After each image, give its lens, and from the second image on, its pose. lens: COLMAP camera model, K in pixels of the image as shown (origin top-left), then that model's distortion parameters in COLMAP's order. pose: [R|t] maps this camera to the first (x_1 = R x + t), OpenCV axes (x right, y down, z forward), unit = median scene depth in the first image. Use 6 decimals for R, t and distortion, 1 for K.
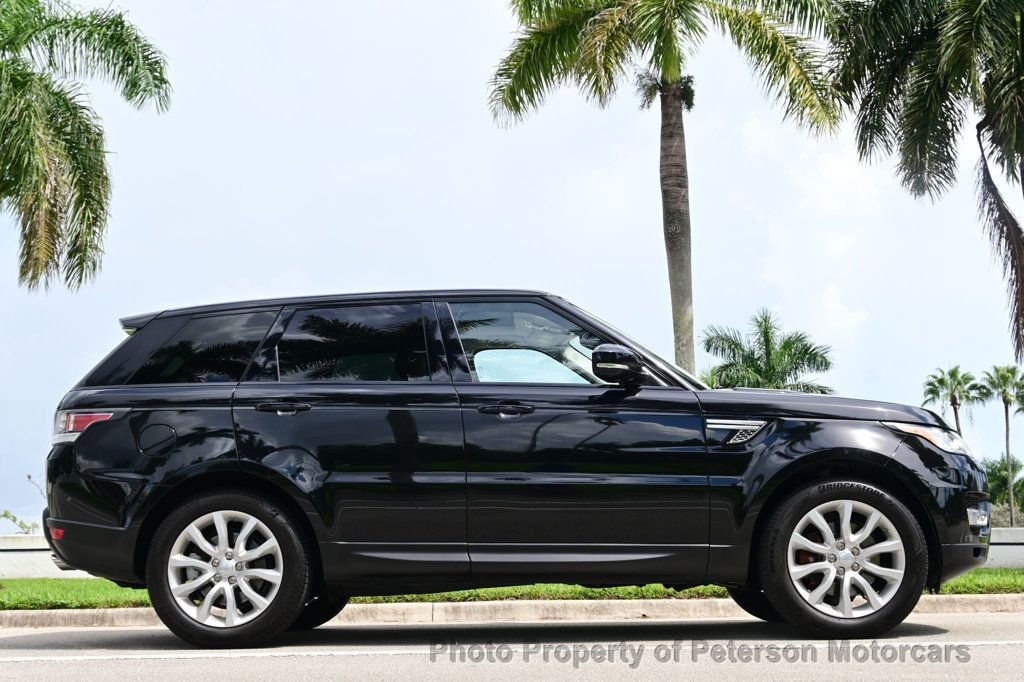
lens RADIAL K [[1454.7, 0, 510.9], [0, 1454.7, 411.1], [0, 0, 1]] dist [0.025708, 0.016124]
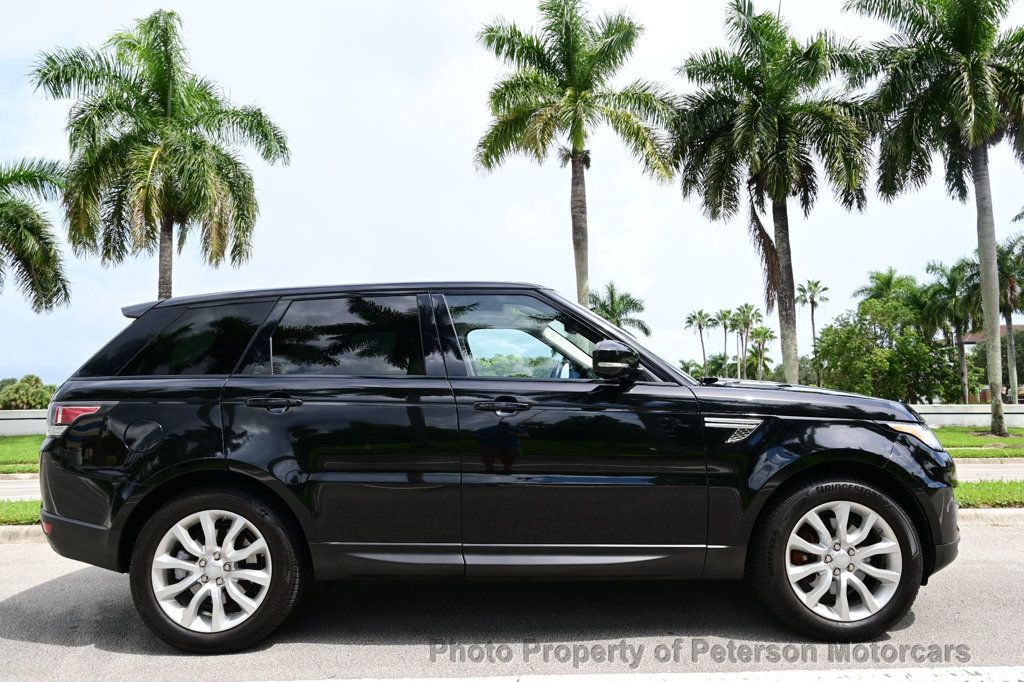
lens RADIAL K [[710.4, 0, 510.1], [0, 710.4, 354.8], [0, 0, 1]] dist [-0.020465, 0.001119]
pose [[0.999108, 0.006436, 0.041733, -0.005634], [-0.008003, 0.999265, 0.037489, -0.016920], [-0.041461, -0.037790, 0.998425, 0.163070]]
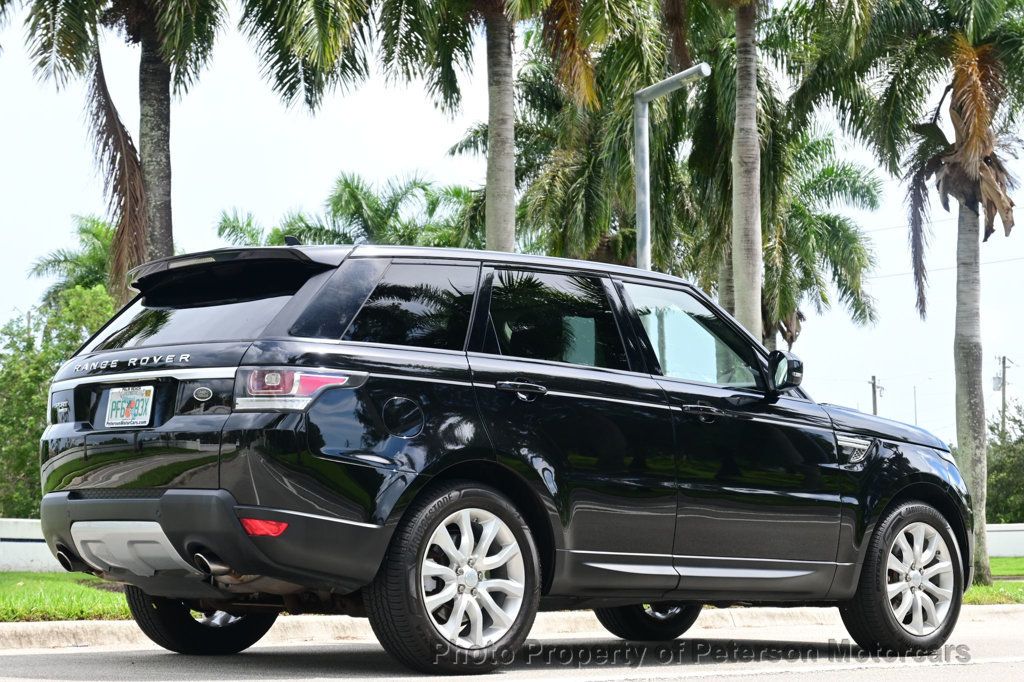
lens RADIAL K [[2141.7, 0, 512.0], [0, 2141.7, 341.0], [0, 0, 1]] dist [-0.202563, 0.103204]
pose [[0.714909, 0.096449, 0.692534, -0.320317], [-0.097516, 0.994514, -0.037839, 0.005482], [-0.692385, -0.040481, 0.720392, 0.035226]]
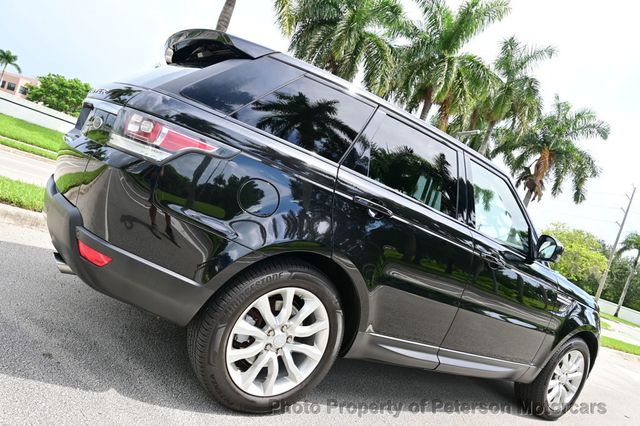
lens RADIAL K [[444.0, 0, 318.8], [0, 444.0, 221.6], [0, 0, 1]] dist [-0.020465, 0.001119]
pose [[0.765977, 0.276761, 0.580244, -0.116728], [-0.410725, 0.905036, 0.110518, -0.003874], [-0.494555, -0.322975, 0.806909, 0.236764]]
